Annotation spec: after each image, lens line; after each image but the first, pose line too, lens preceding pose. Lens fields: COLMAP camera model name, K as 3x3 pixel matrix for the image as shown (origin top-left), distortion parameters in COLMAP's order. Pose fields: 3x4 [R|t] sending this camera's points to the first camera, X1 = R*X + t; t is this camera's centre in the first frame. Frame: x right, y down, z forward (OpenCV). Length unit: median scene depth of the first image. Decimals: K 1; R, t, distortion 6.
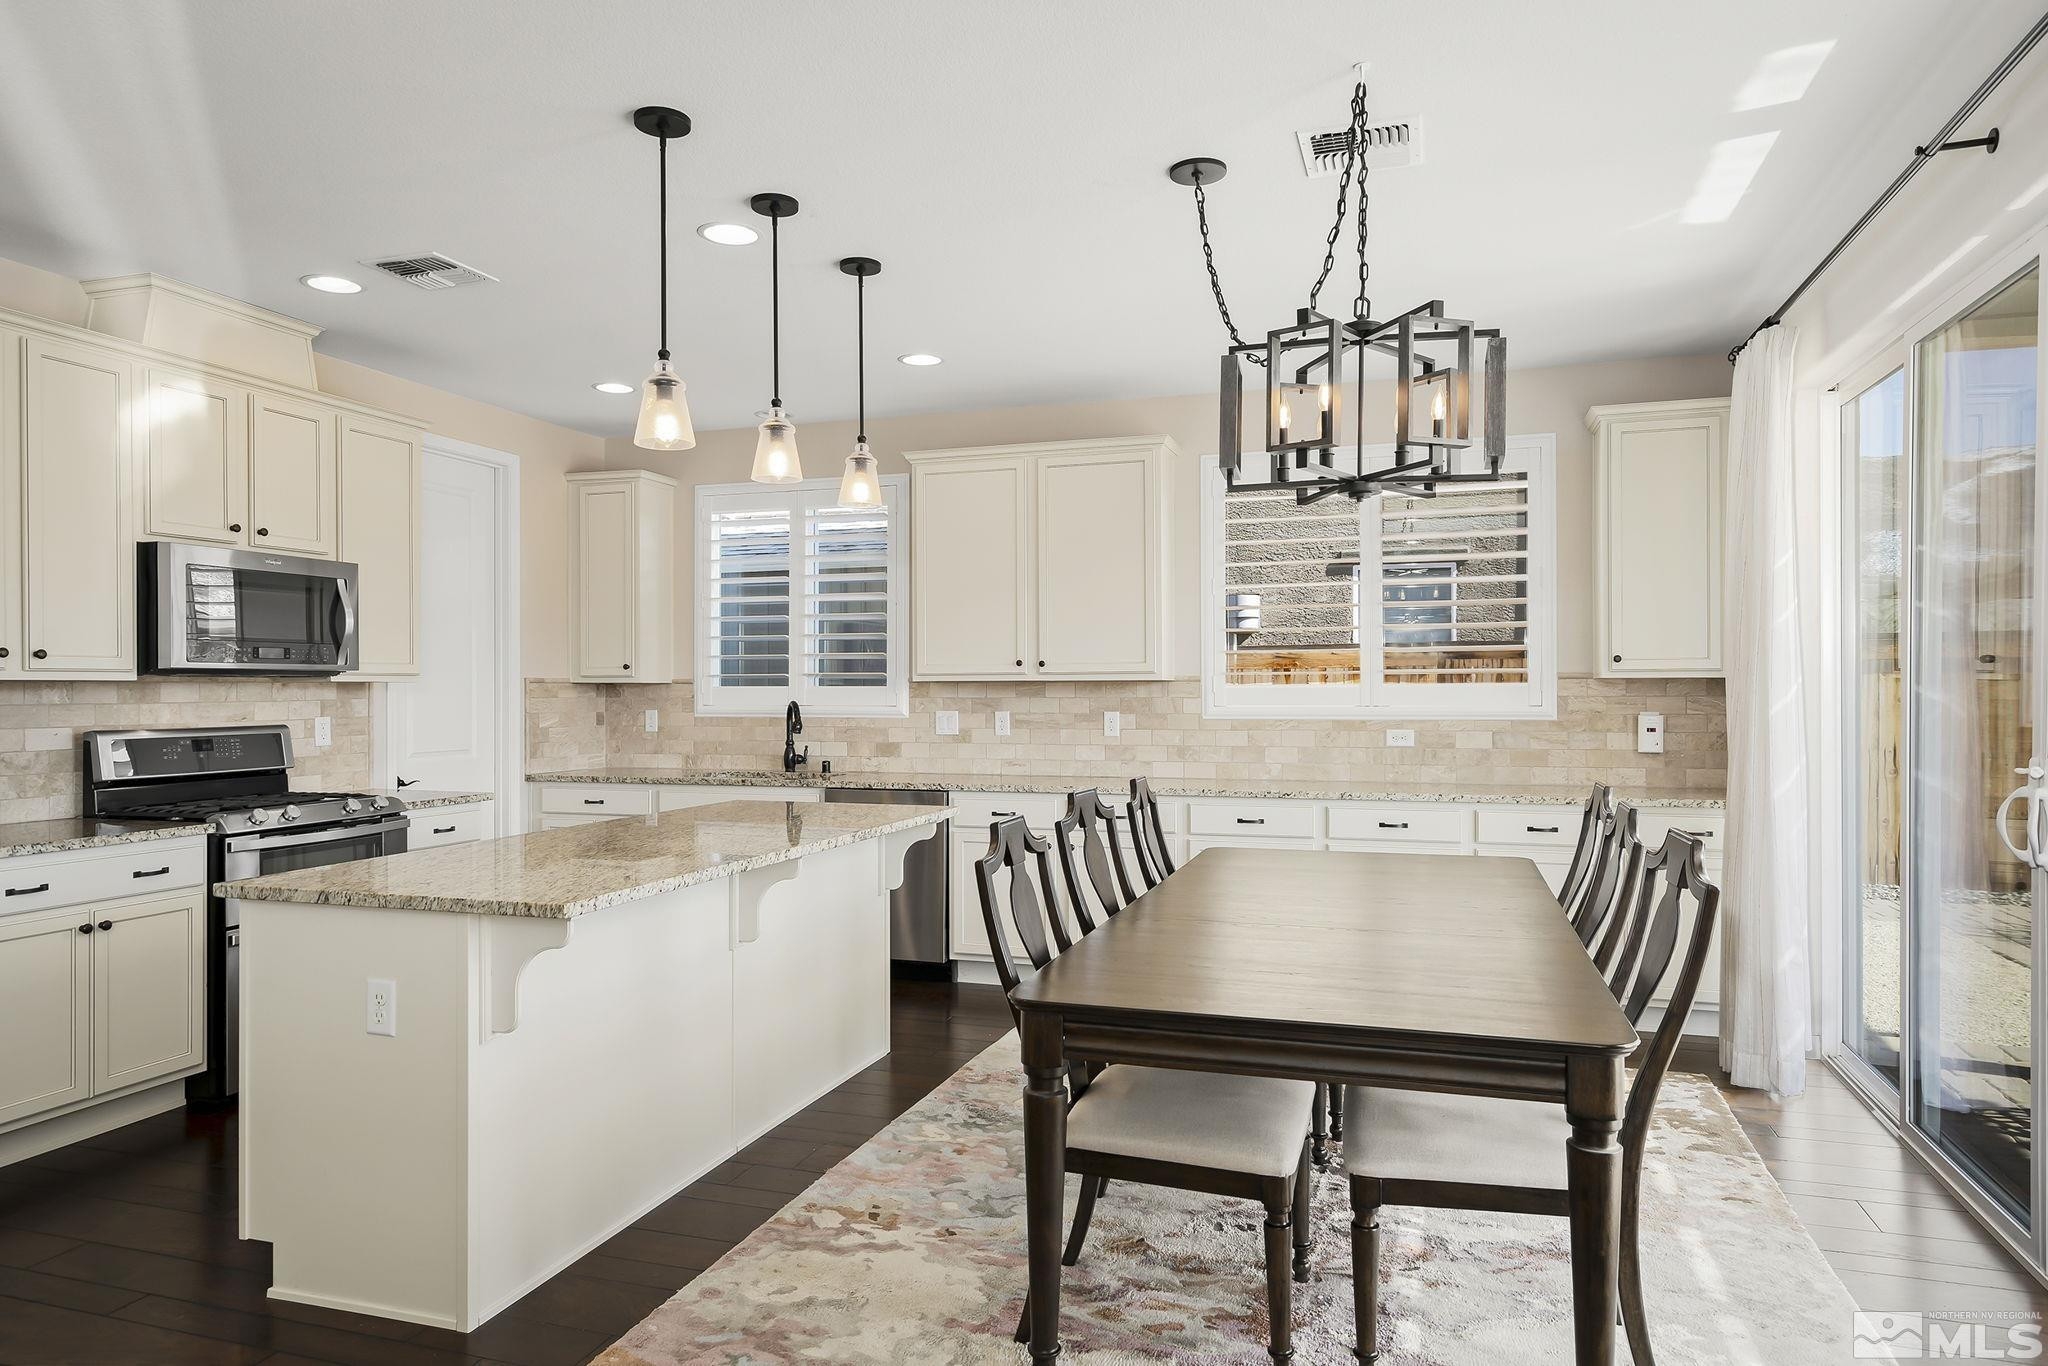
lens RADIAL K [[1279.1, 0, 1031.0], [0, 1279.1, 688.7], [0, 0, 1]] dist [0.009874, -0.004750]
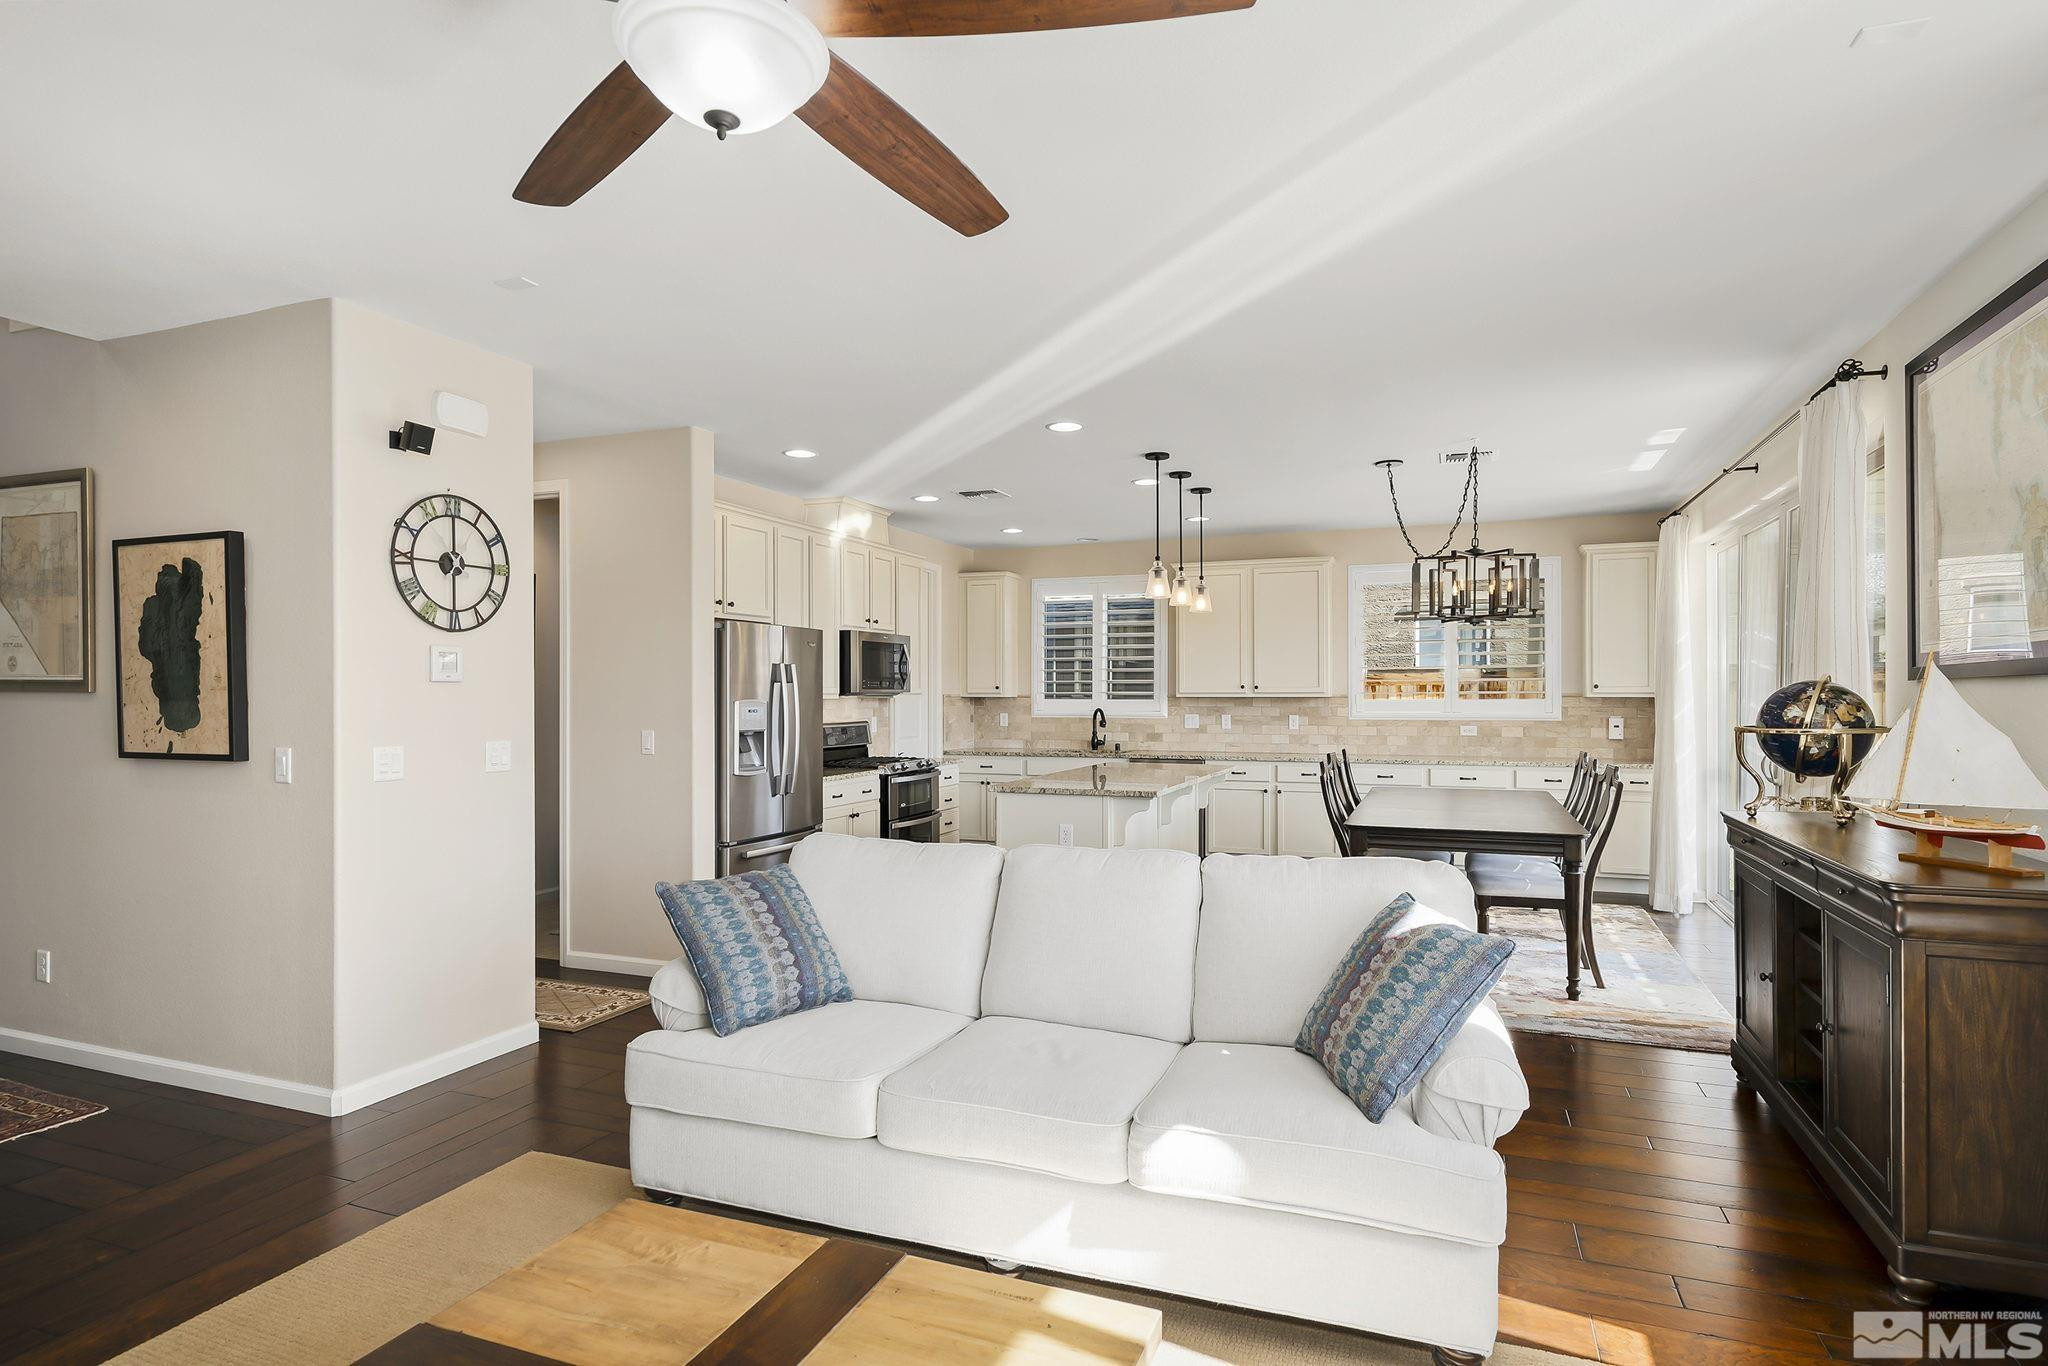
lens RADIAL K [[1122.8, 0, 1019.2], [0, 1122.8, 698.6], [0, 0, 1]] dist [0.005164, 0.001108]
pose [[0.998138, 0.002193, -0.060963, -0.247053], [-0.001905, 0.999987, 0.004775, -0.012217], [0.060973, -0.004650, 0.998129, -0.607116]]
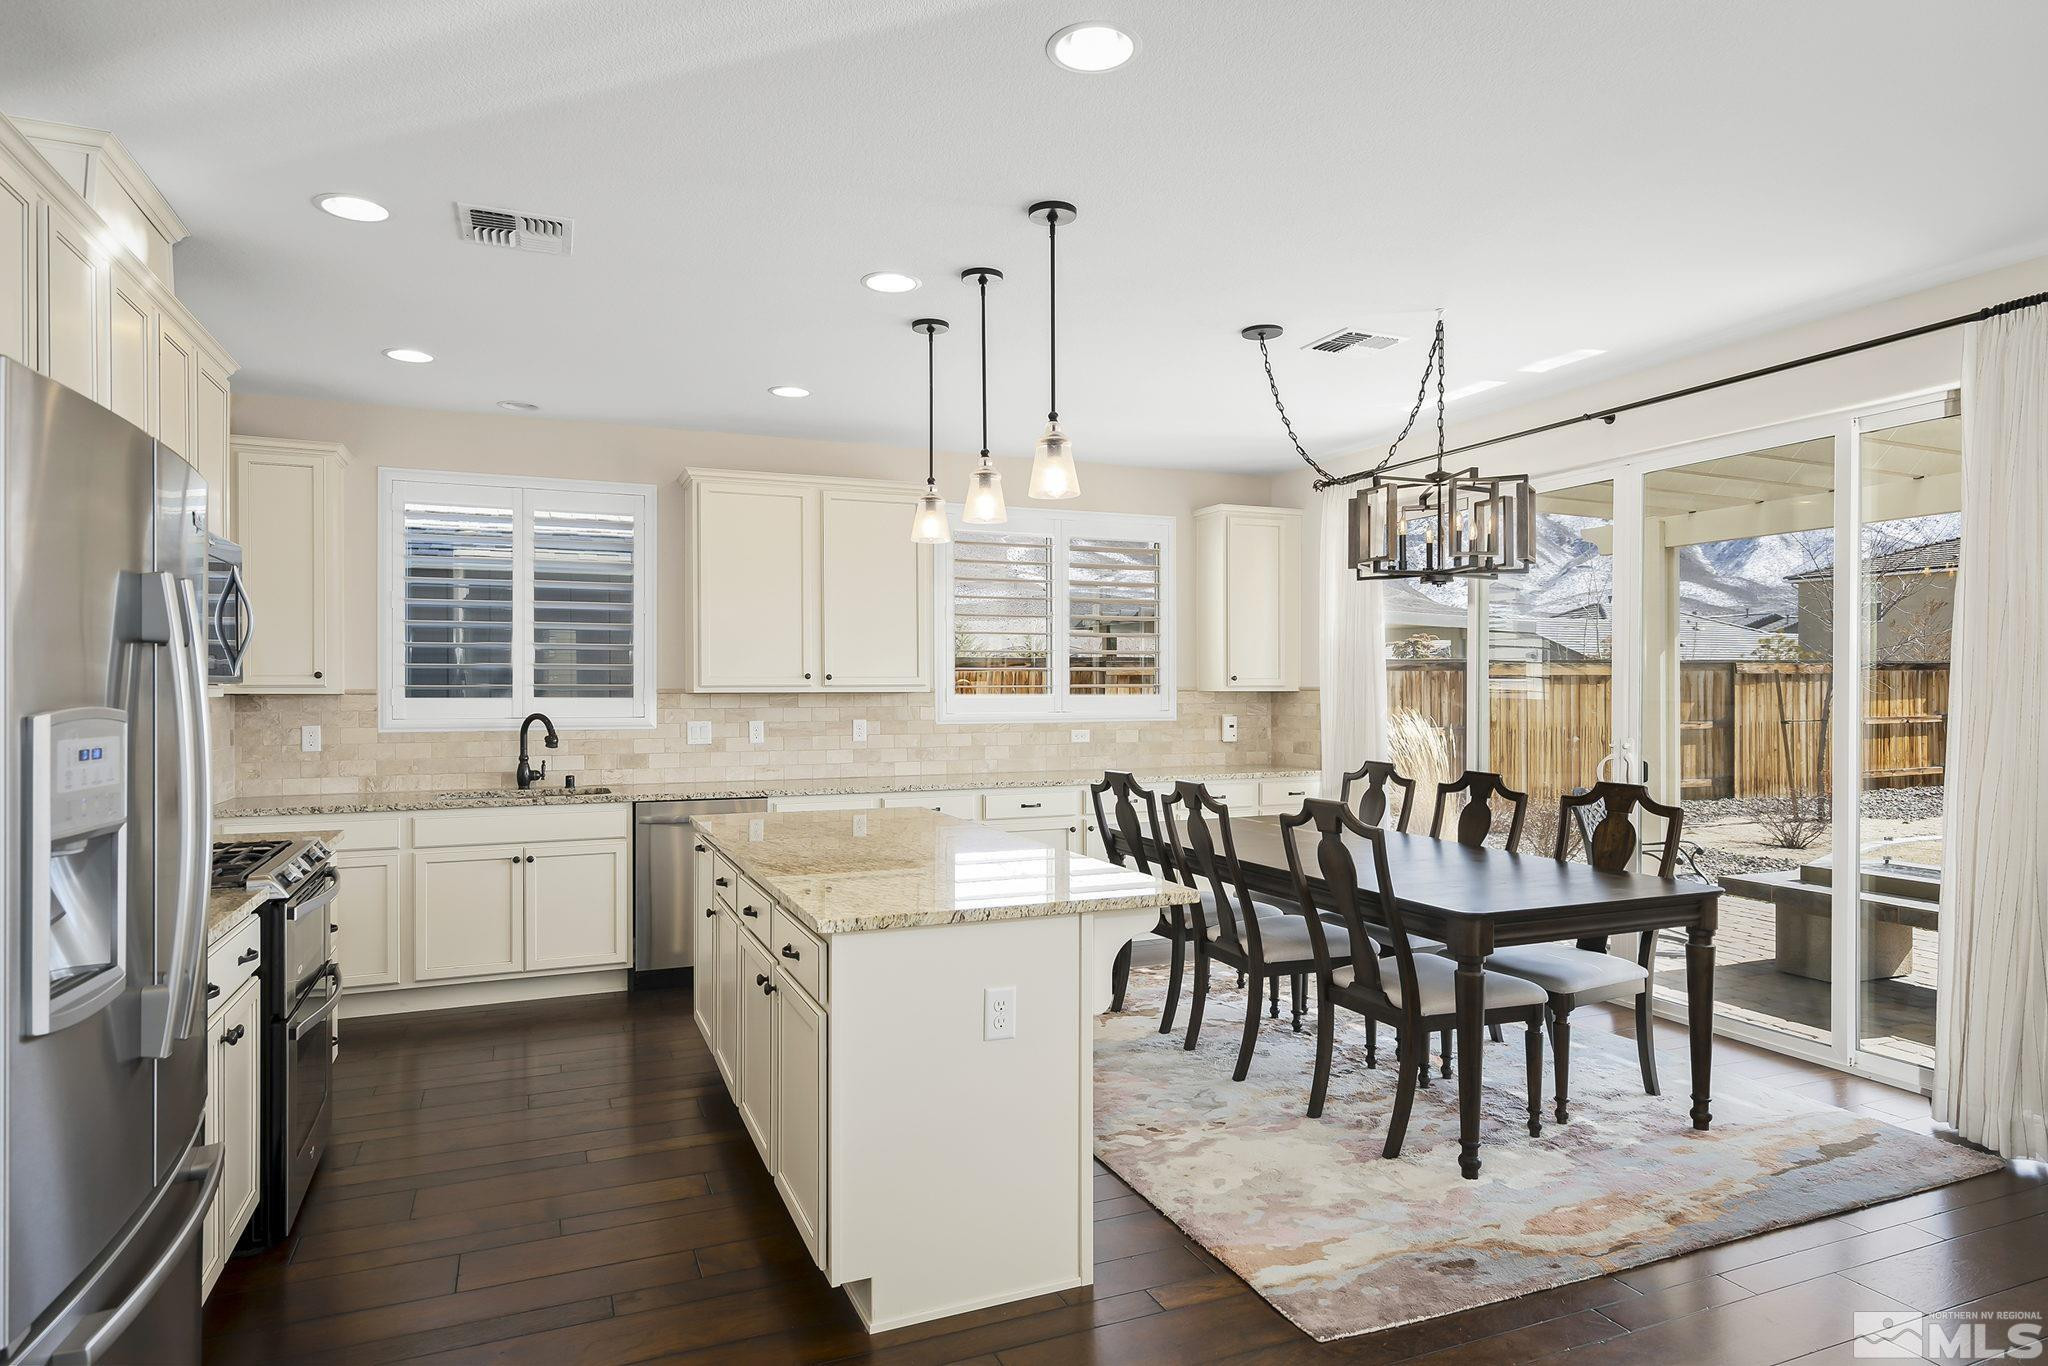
lens RADIAL K [[1188.3, 0, 1028.2], [0, 1188.3, 690.8], [0, 0, 1]] dist [0.004252, 0.002281]
pose [[0.751720, -0.000330, 0.659483, -0.605301], [-0.001070, 0.999998, 0.001719, -0.010850], [-0.659482, -0.001998, 0.751718, 0.130512]]
